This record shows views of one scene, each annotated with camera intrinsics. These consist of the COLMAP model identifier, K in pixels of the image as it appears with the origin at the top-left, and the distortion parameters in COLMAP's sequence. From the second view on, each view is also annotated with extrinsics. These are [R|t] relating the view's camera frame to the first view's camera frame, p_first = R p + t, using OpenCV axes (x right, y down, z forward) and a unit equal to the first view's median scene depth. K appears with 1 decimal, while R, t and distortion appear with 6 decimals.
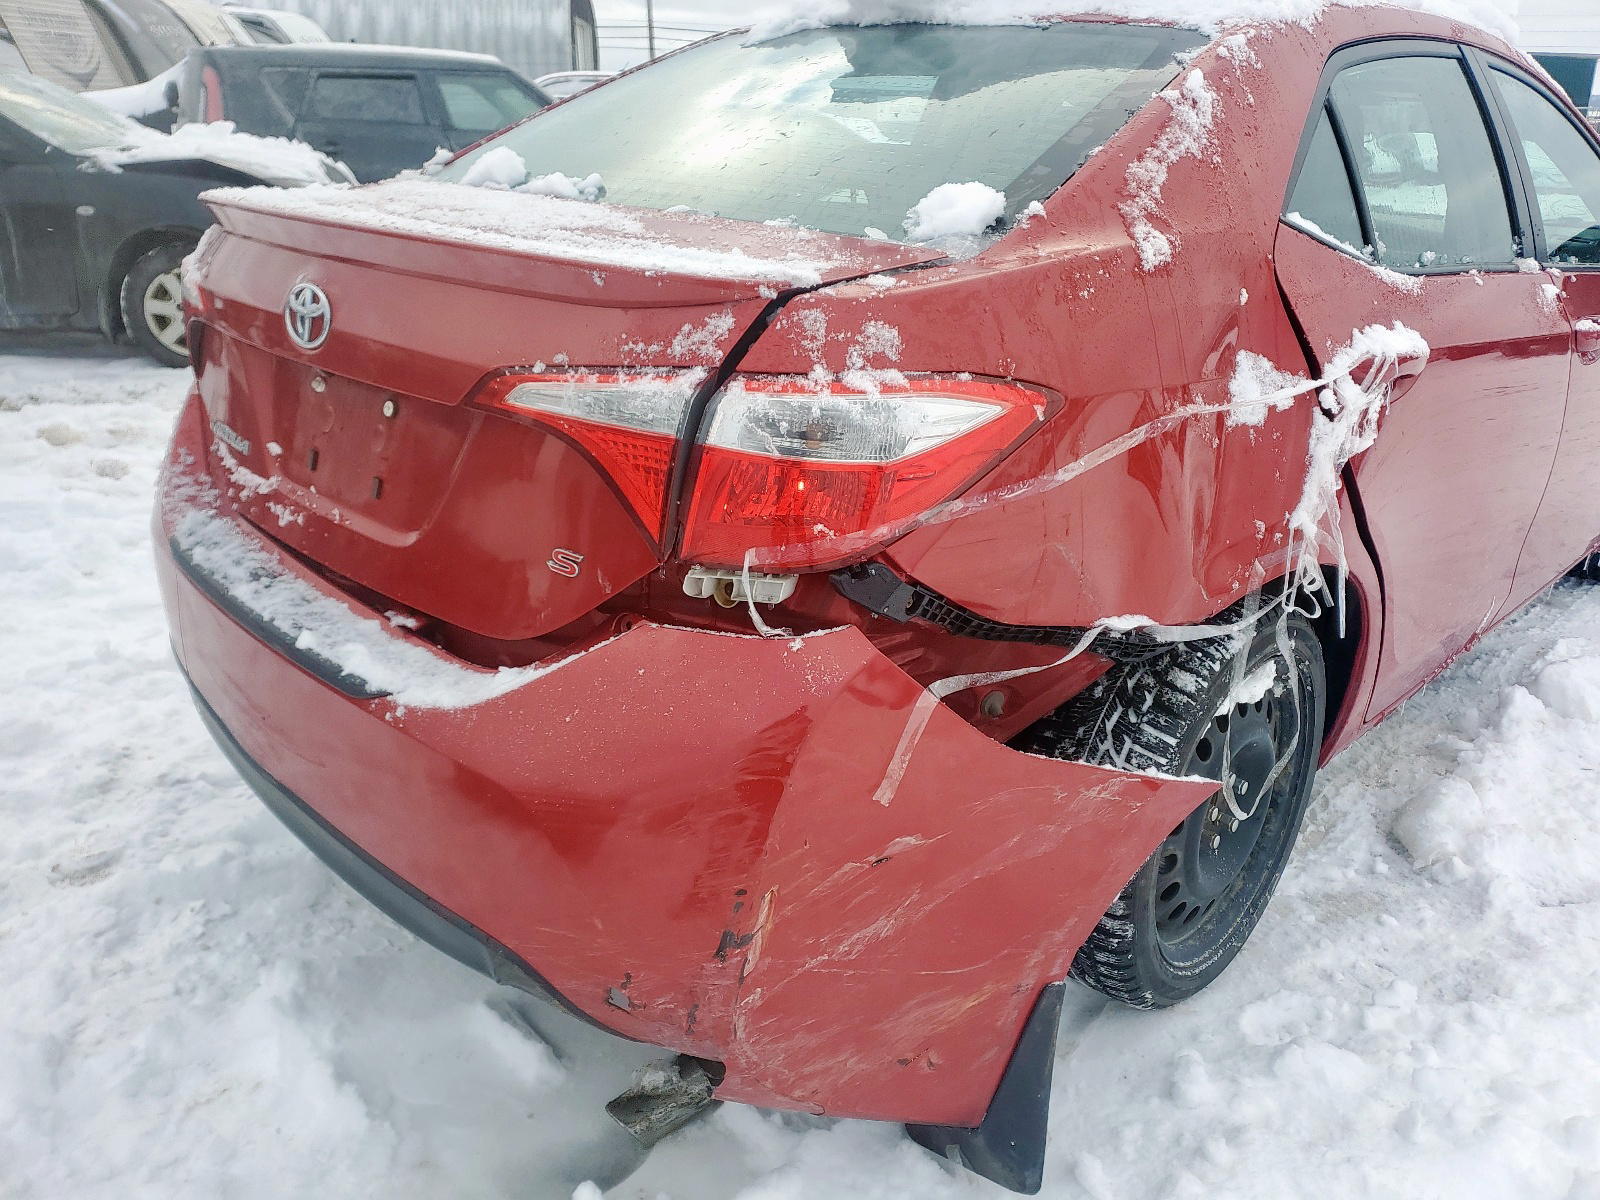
lens RADIAL K [[1234.6, 0, 804.8], [0, 1234.6, 599.5], [0, 0, 1]] dist [0.034638, -0.026031]
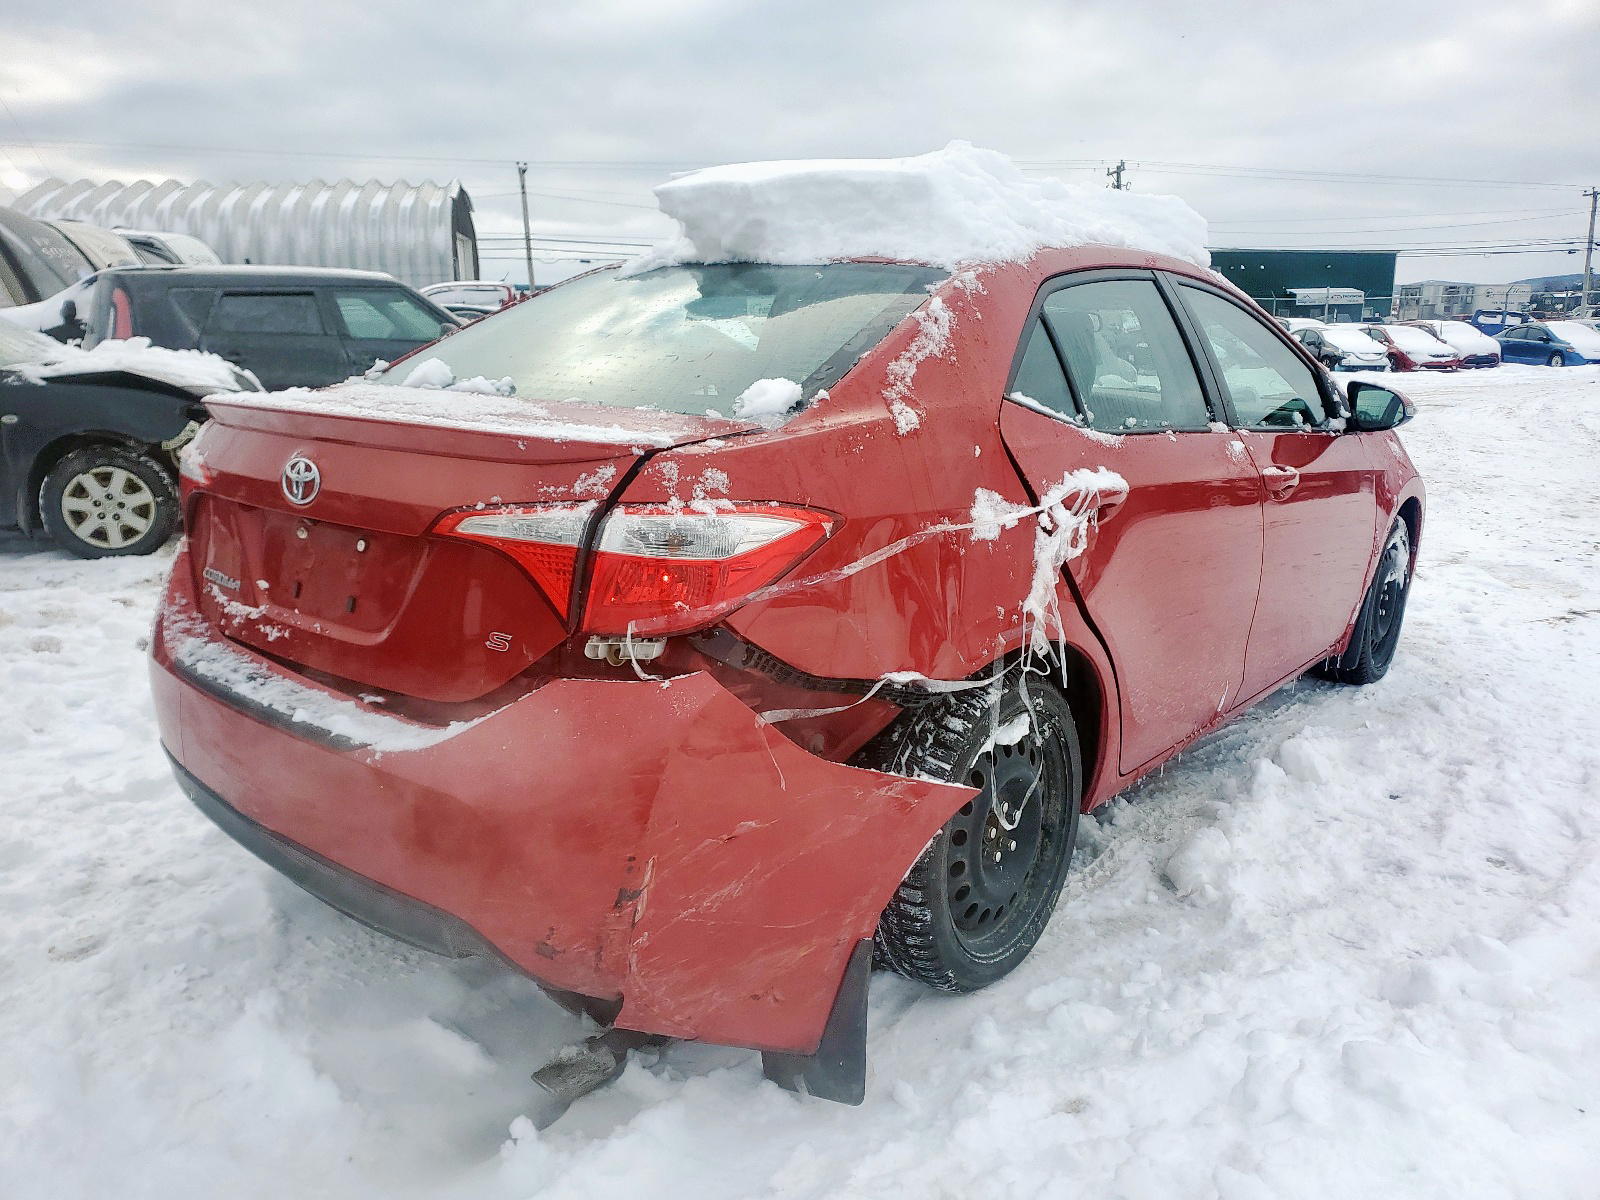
lens RADIAL K [[1234.6, 0, 793.4], [0, 1234.6, 595.8], [0, 0, 1]] dist [0.034638, -0.026031]
pose [[0.995767, -0.038087, 0.083653, 0.019410], [0.050074, 0.987982, -0.146232, 0.112379], [-0.077078, 0.149802, 0.985707, -0.338562]]
